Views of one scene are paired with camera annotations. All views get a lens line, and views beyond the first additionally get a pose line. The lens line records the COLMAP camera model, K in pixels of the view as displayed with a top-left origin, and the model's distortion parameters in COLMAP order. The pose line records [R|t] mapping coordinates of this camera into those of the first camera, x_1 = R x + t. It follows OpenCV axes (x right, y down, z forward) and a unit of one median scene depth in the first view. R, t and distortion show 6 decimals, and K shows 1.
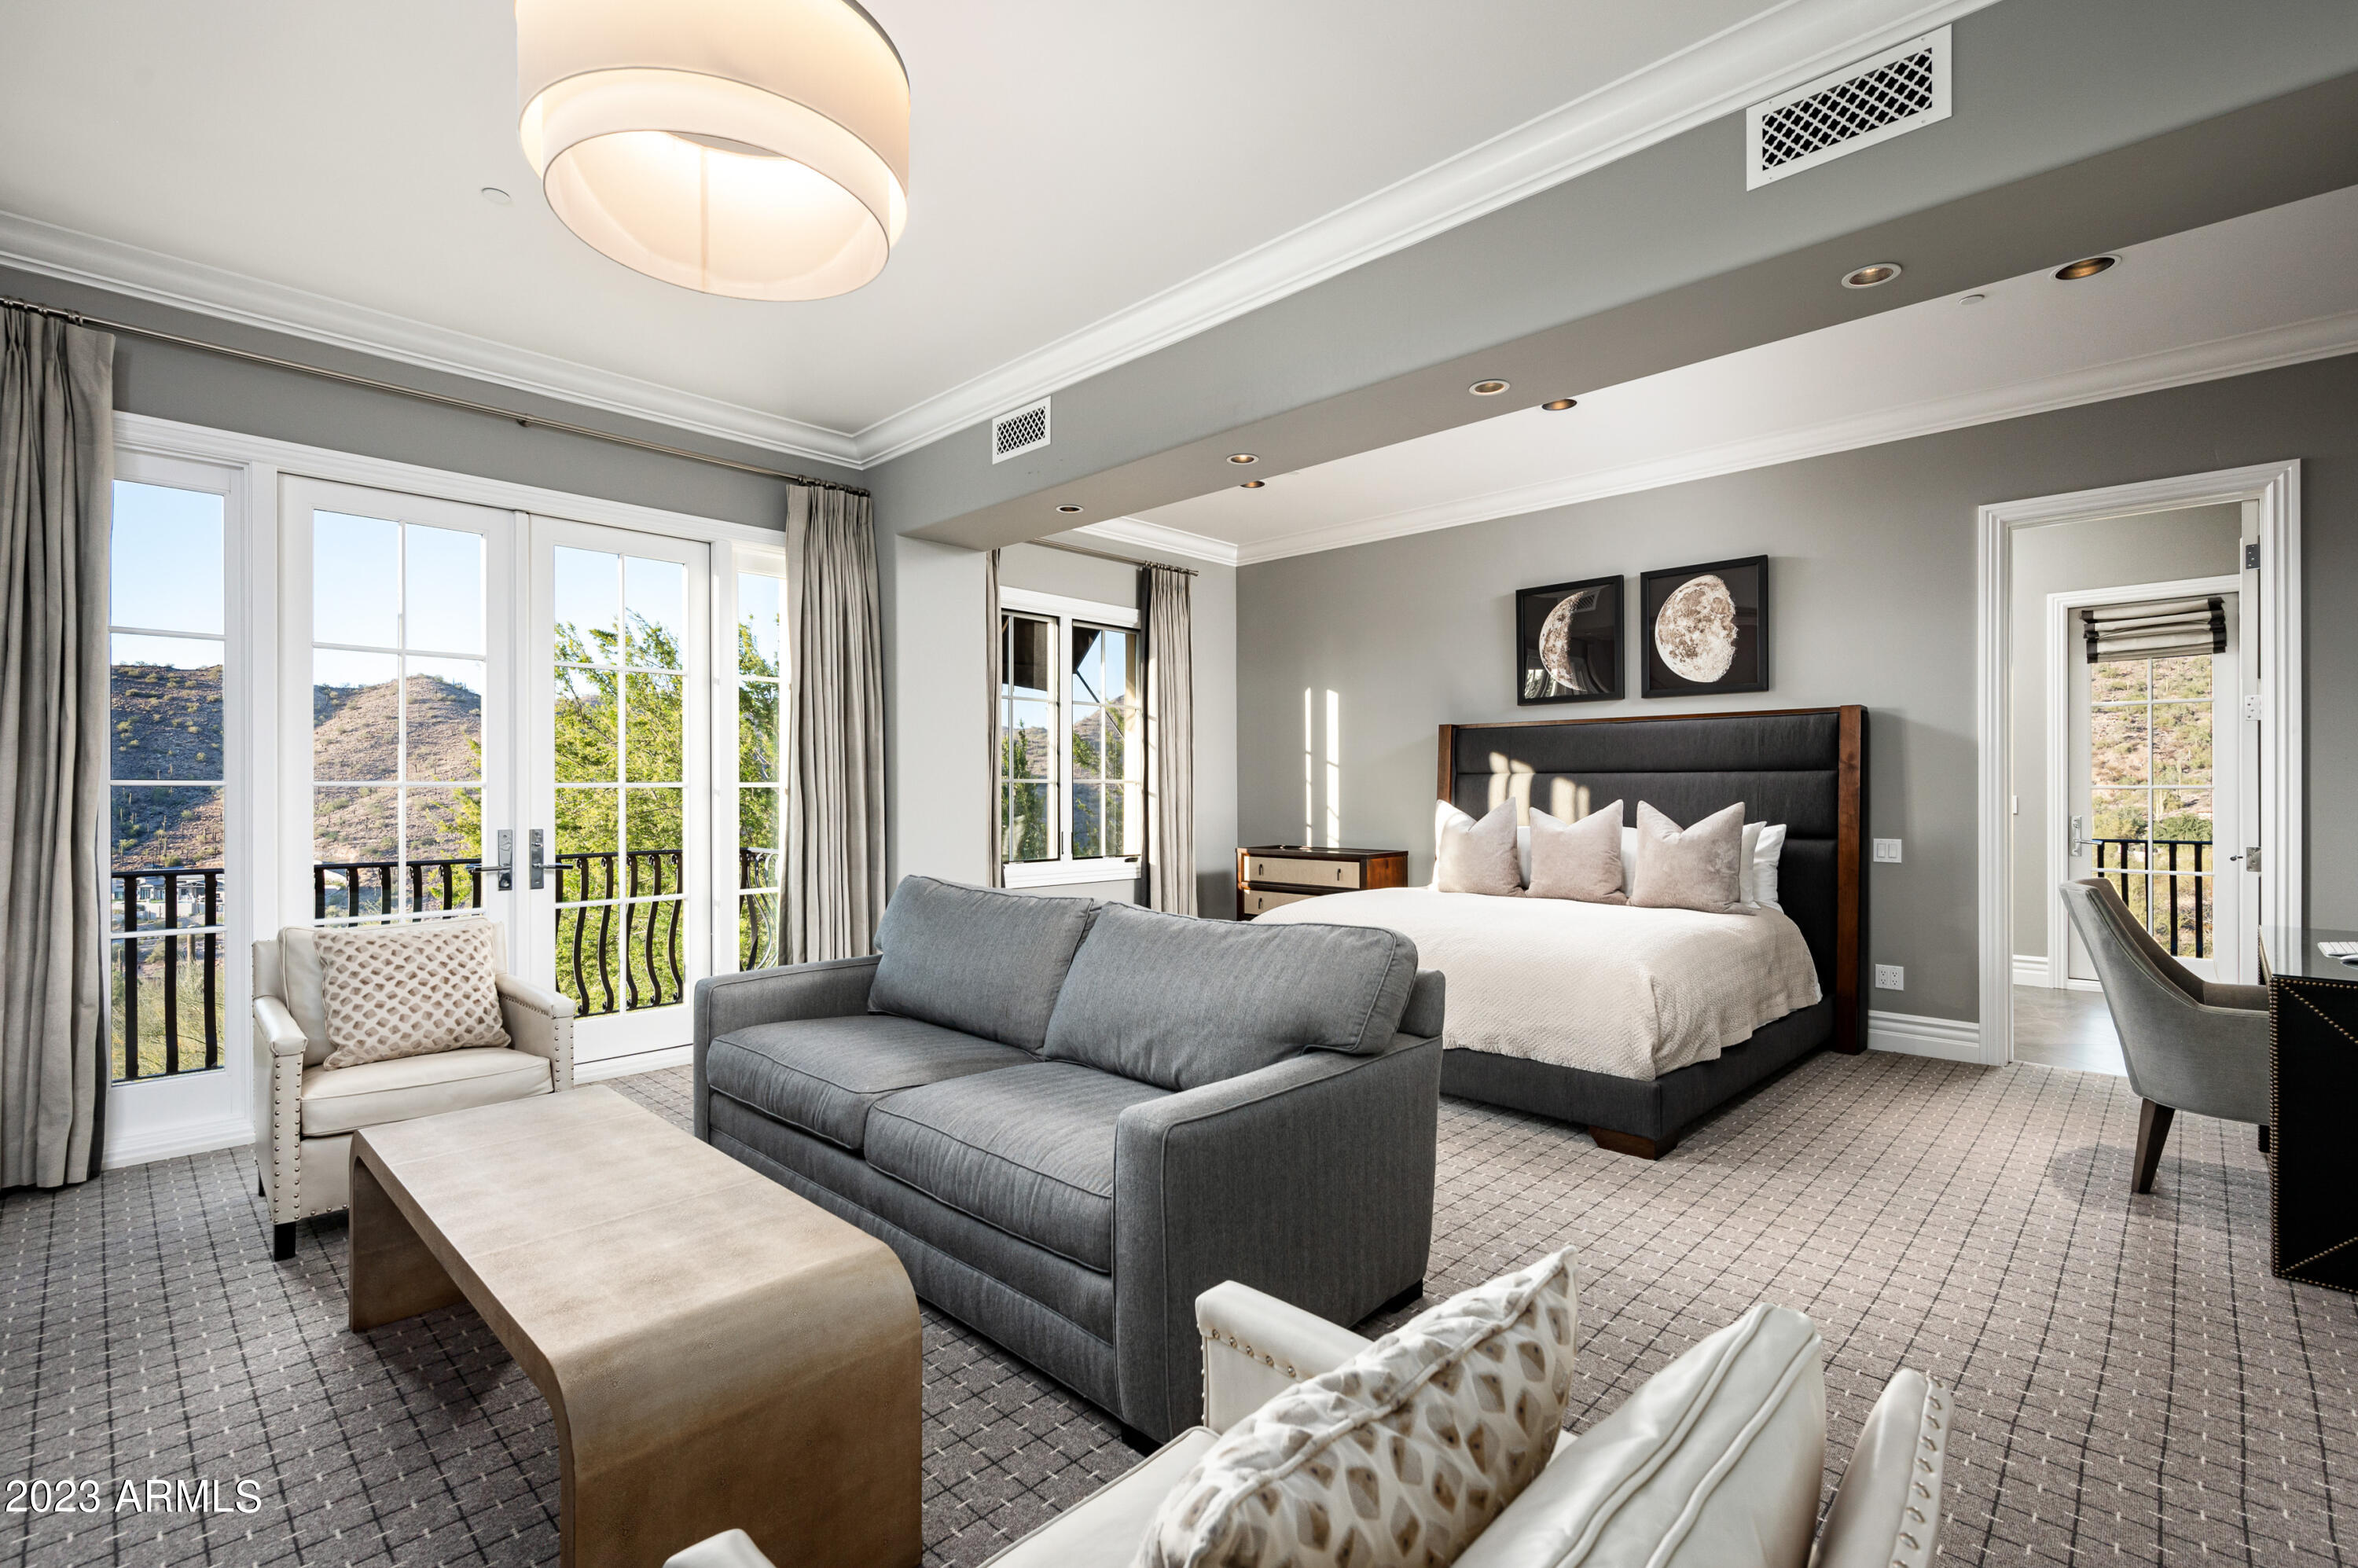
lens RADIAL K [[1054.2, 0, 1179.0], [0, 1054.2, 784.0], [0, 0, 1]] dist [-0.000014, 0.000069]
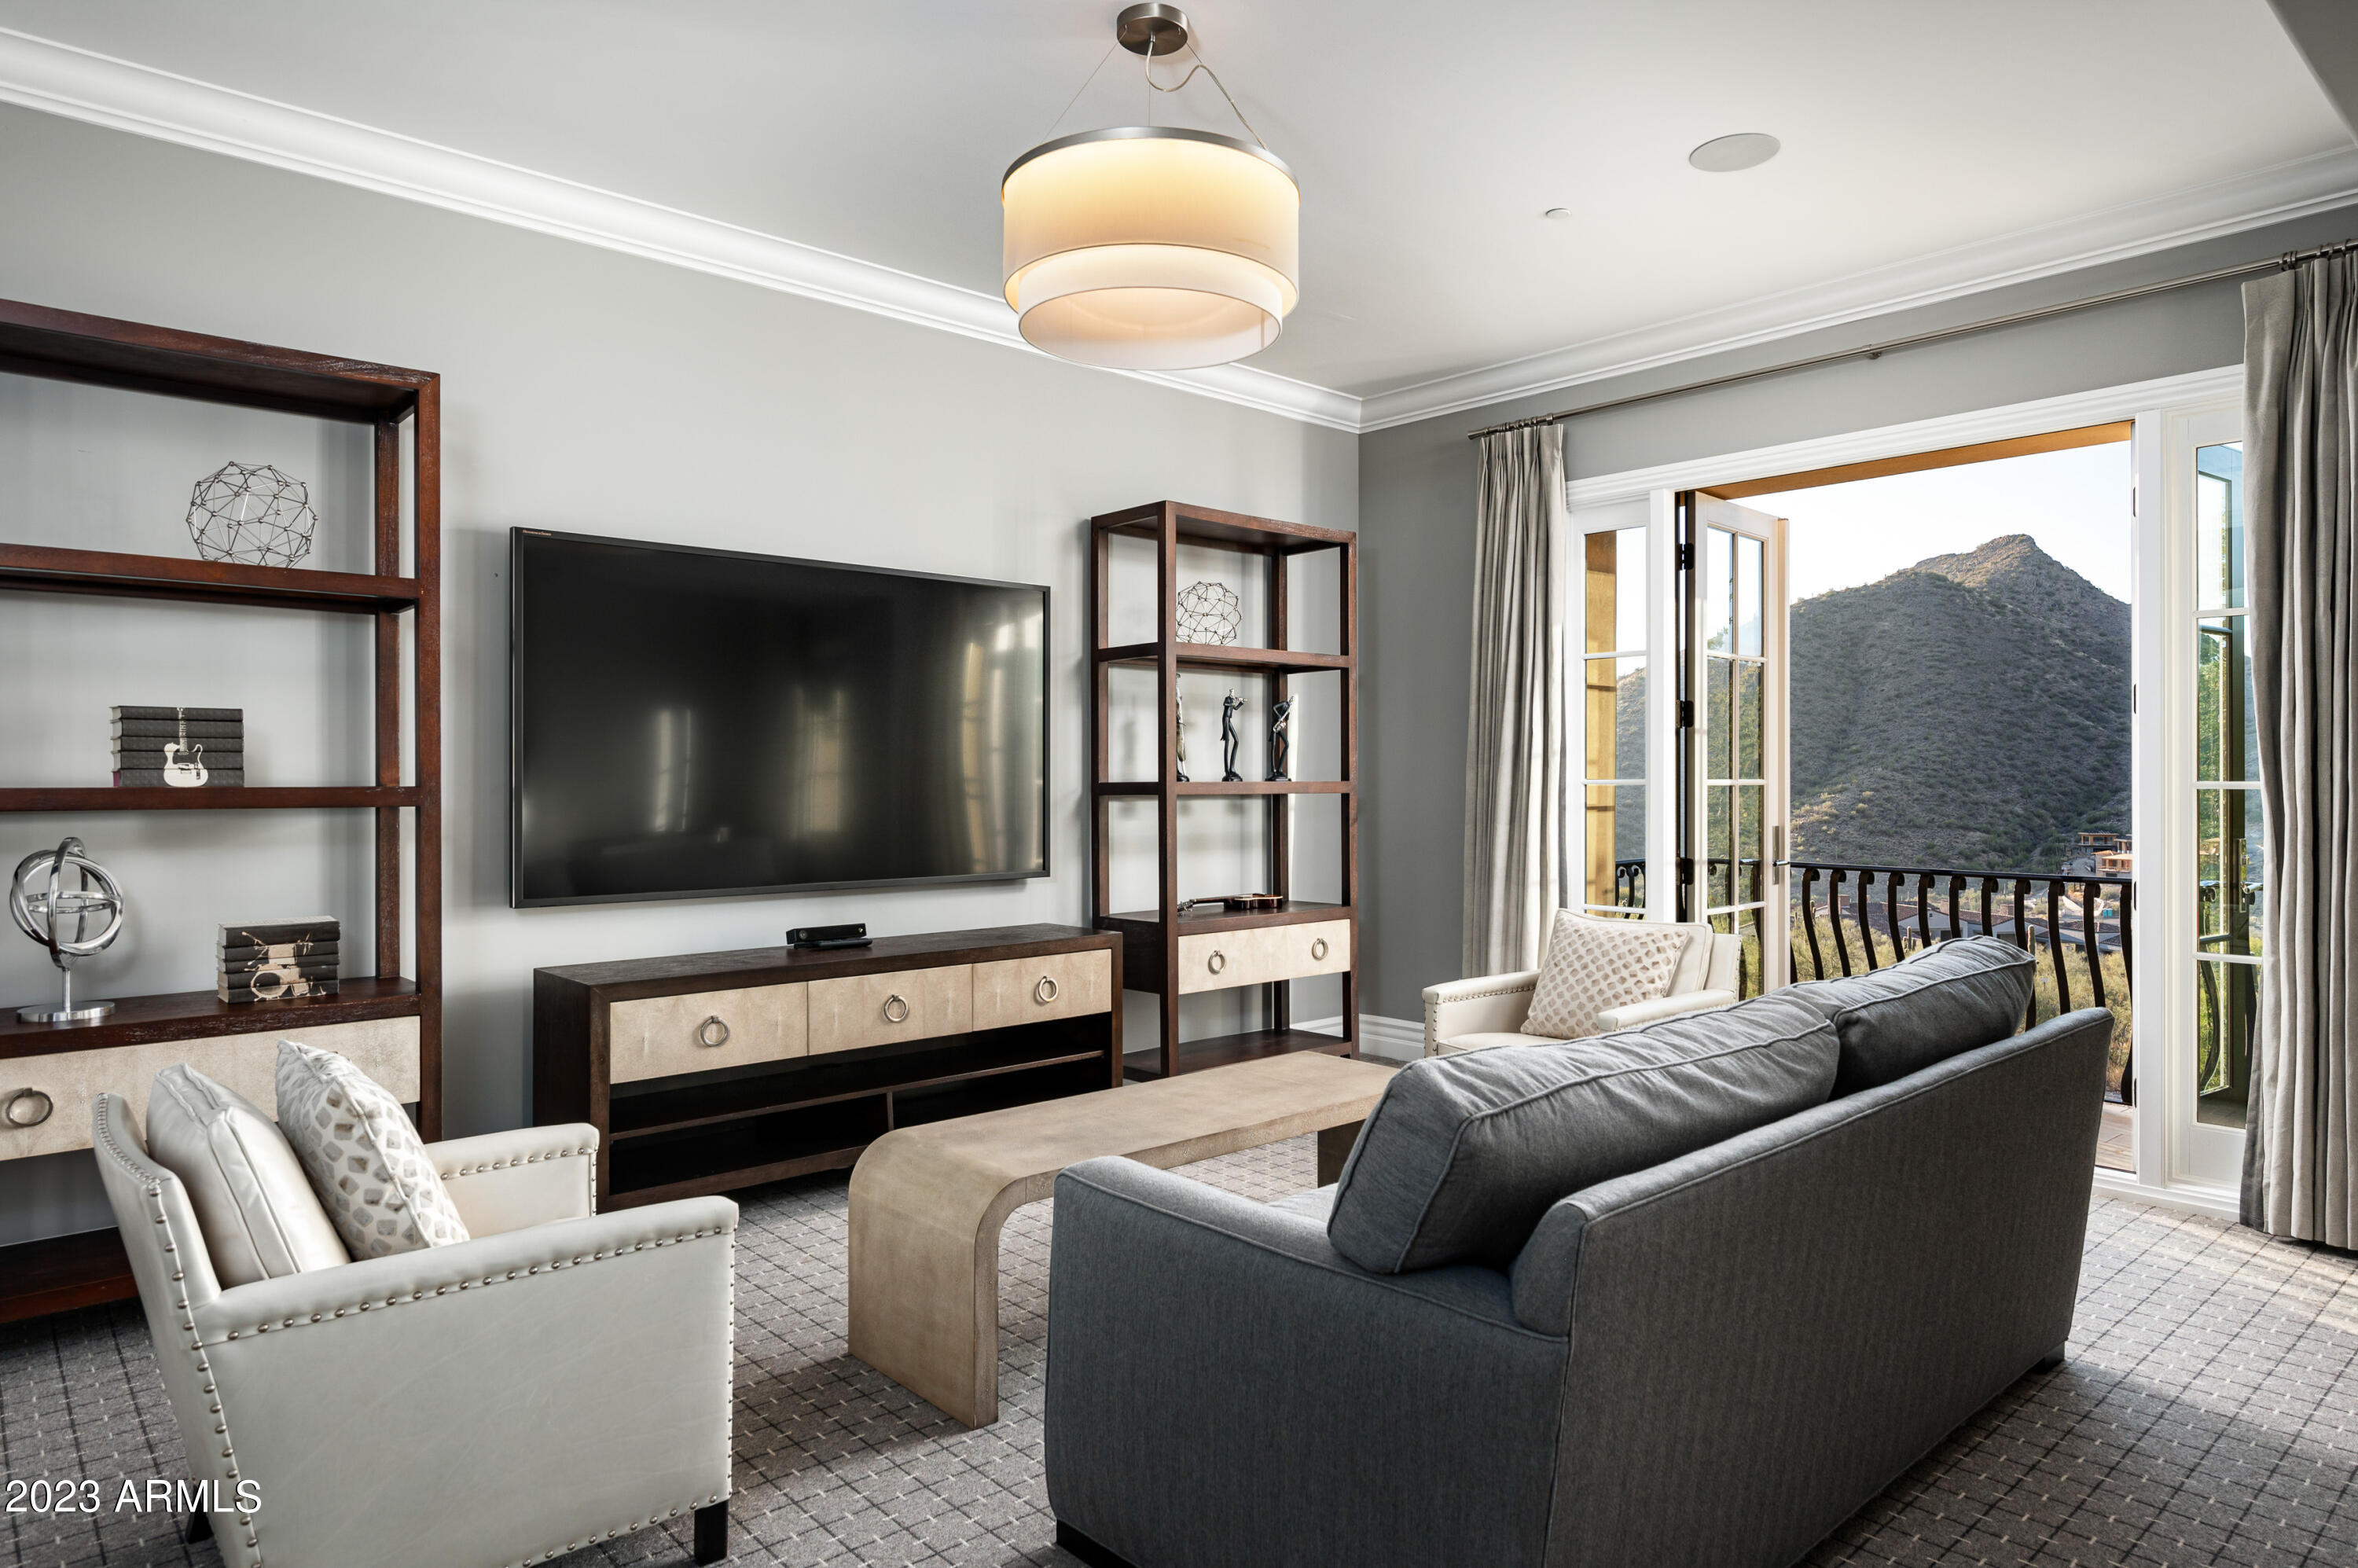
lens RADIAL K [[1405.2, 0, 1179.0], [0, 1405.2, 784.0], [0, 0, 1]] dist [0.001215, 0.000053]
pose [[-0.070718, 0.009703, -0.997449, 0.659133], [0.000736, 0.999953, 0.009675, -0.016178], [0.997496, -0.000050, -0.070722, 0.650742]]
